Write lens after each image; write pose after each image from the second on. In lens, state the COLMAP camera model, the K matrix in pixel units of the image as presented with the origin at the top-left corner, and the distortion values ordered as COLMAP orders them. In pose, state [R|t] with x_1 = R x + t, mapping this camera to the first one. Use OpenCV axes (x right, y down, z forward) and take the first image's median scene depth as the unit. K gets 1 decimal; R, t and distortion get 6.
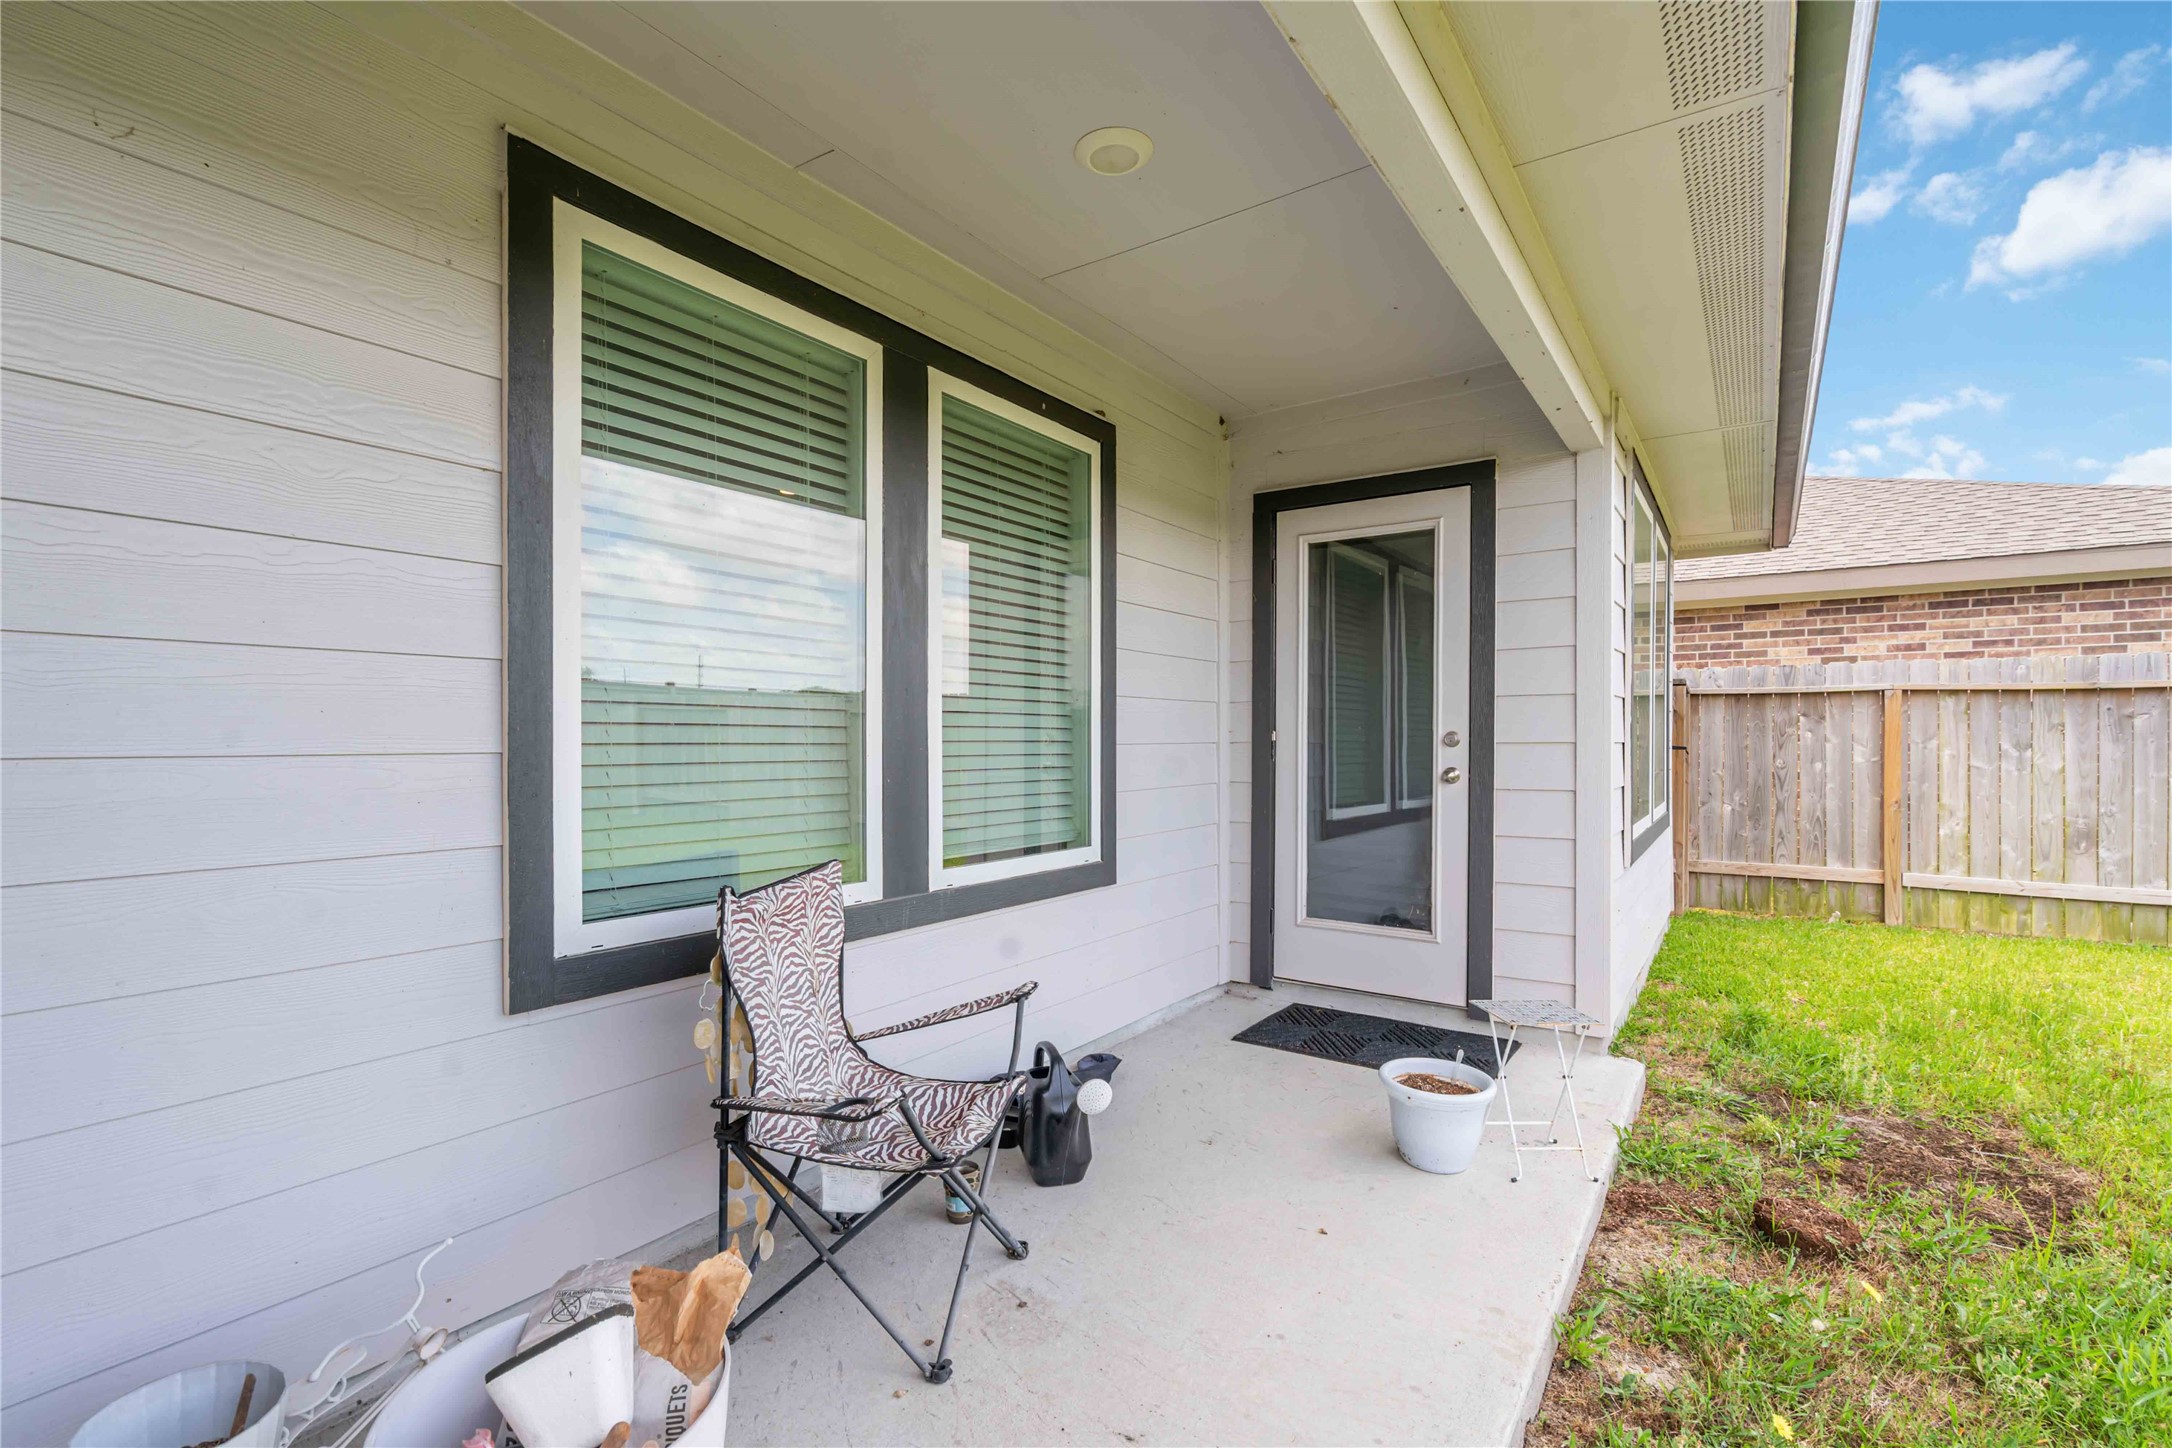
lens RADIAL K [[993.5, 0, 1069.9], [0, 993.5, 742.9], [0, 0, 1]] dist [0.000008, -0.000074]
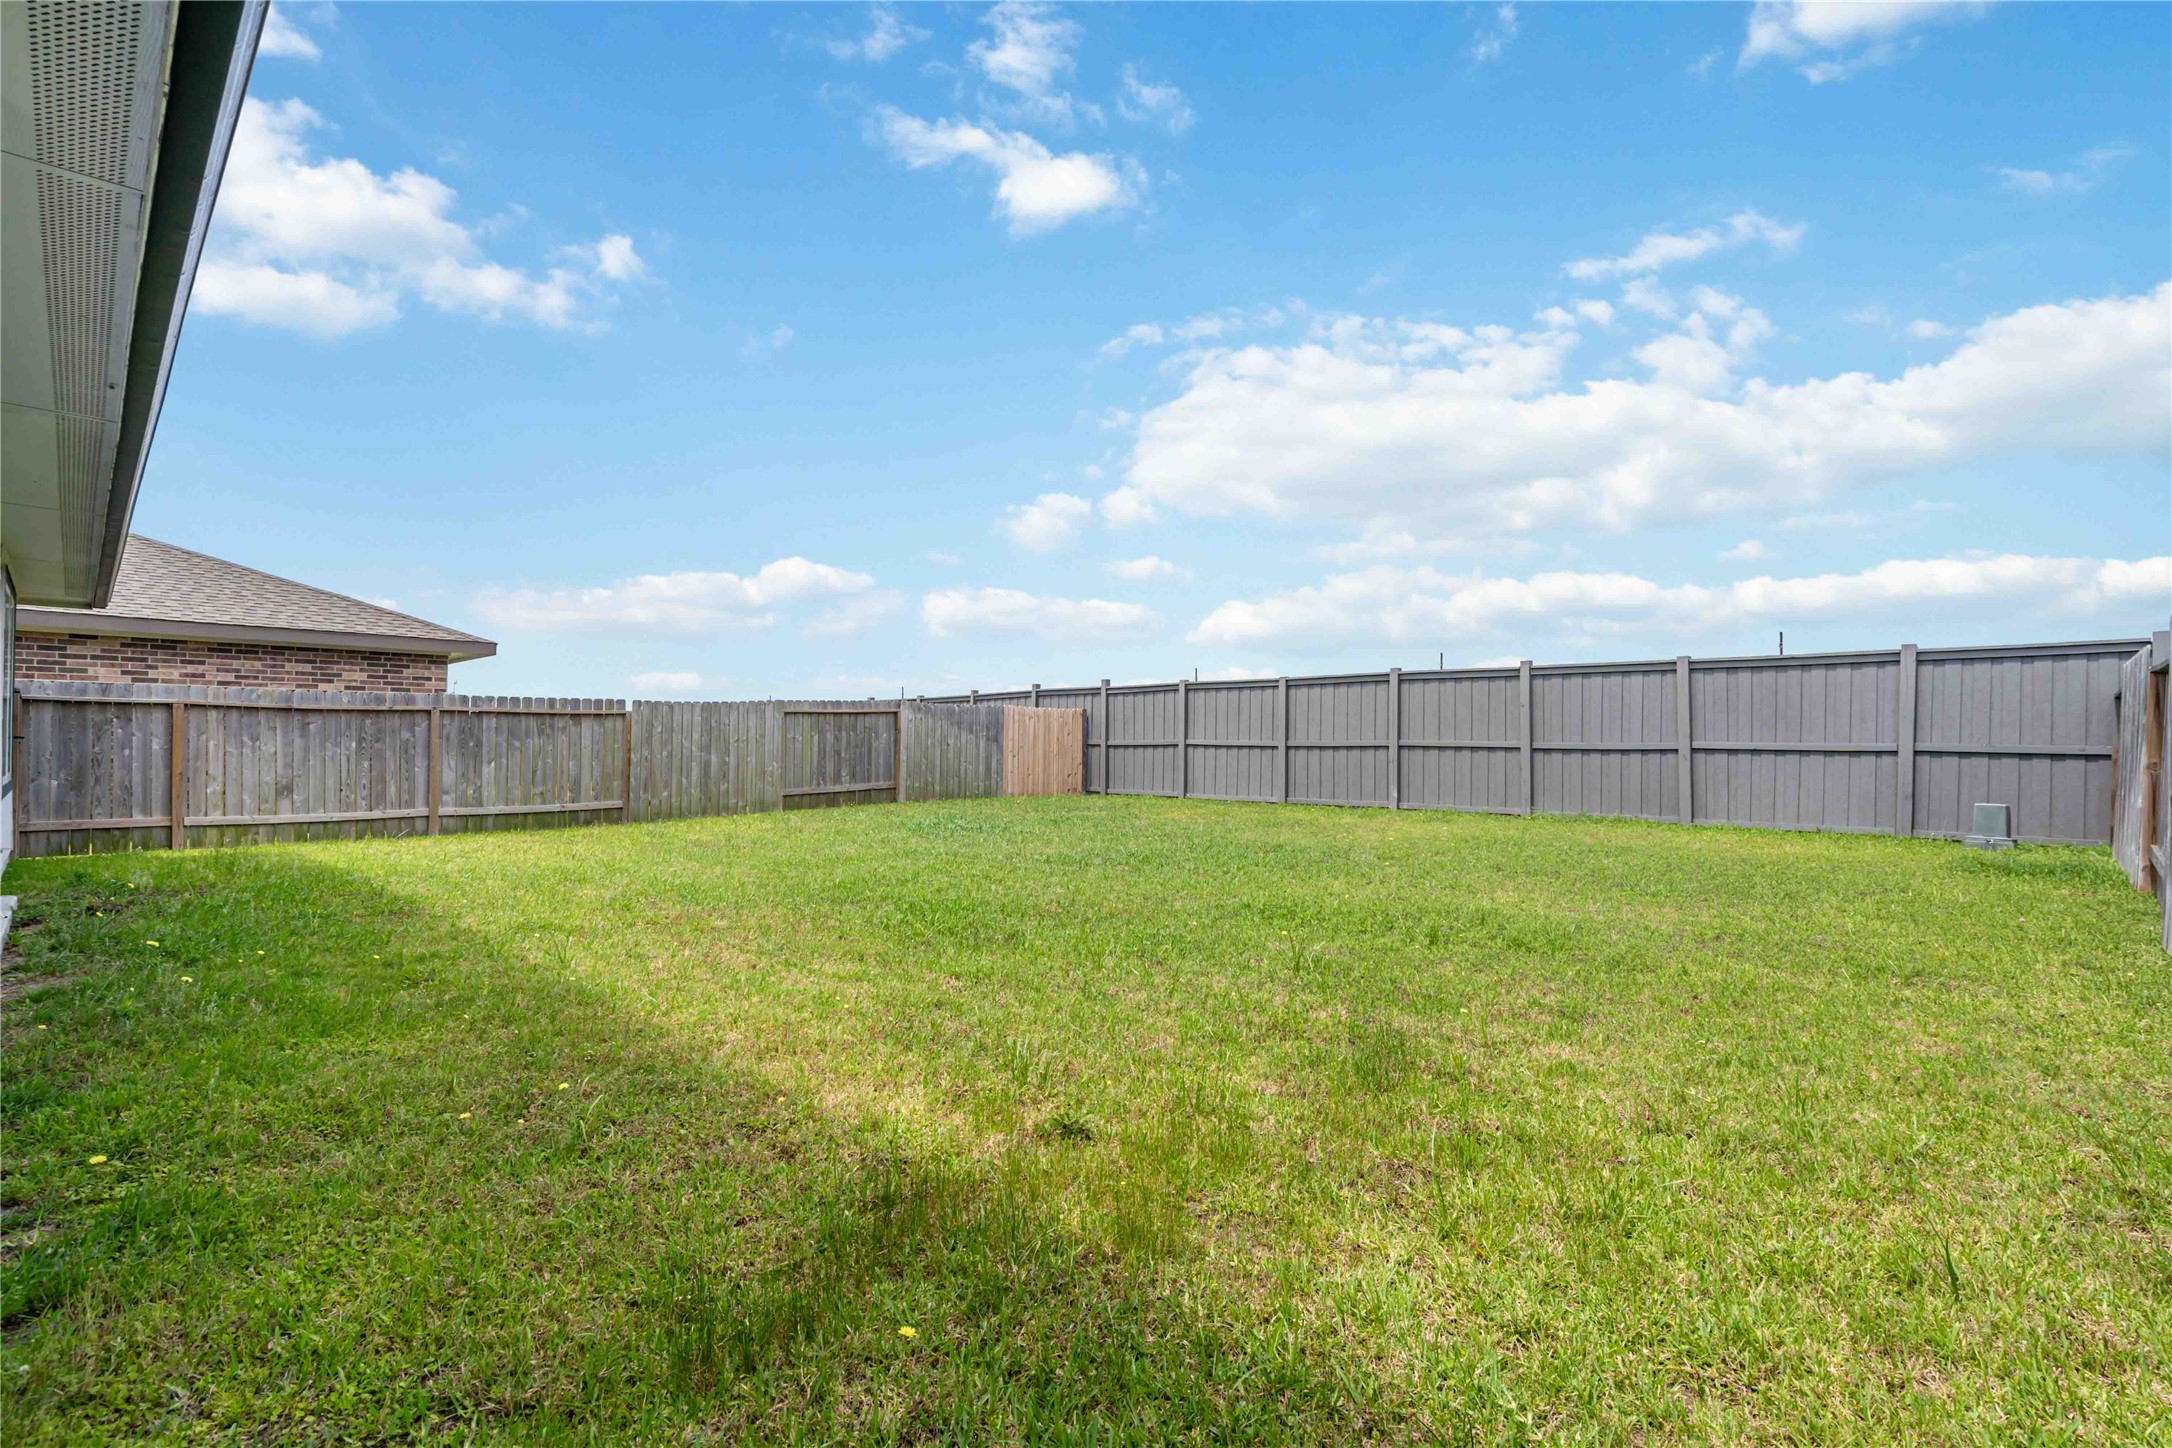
lens RADIAL K [[993.5, 0, 1069.9], [0, 993.5, 742.9], [0, 0, 1]] dist [0.000008, -0.000074]
pose [[0.173531, 0.007729, 0.984798, -0.464891], [-0.002932, 0.999969, -0.007331, 0.016159], [-0.984824, -0.001615, 0.173548, -0.646011]]
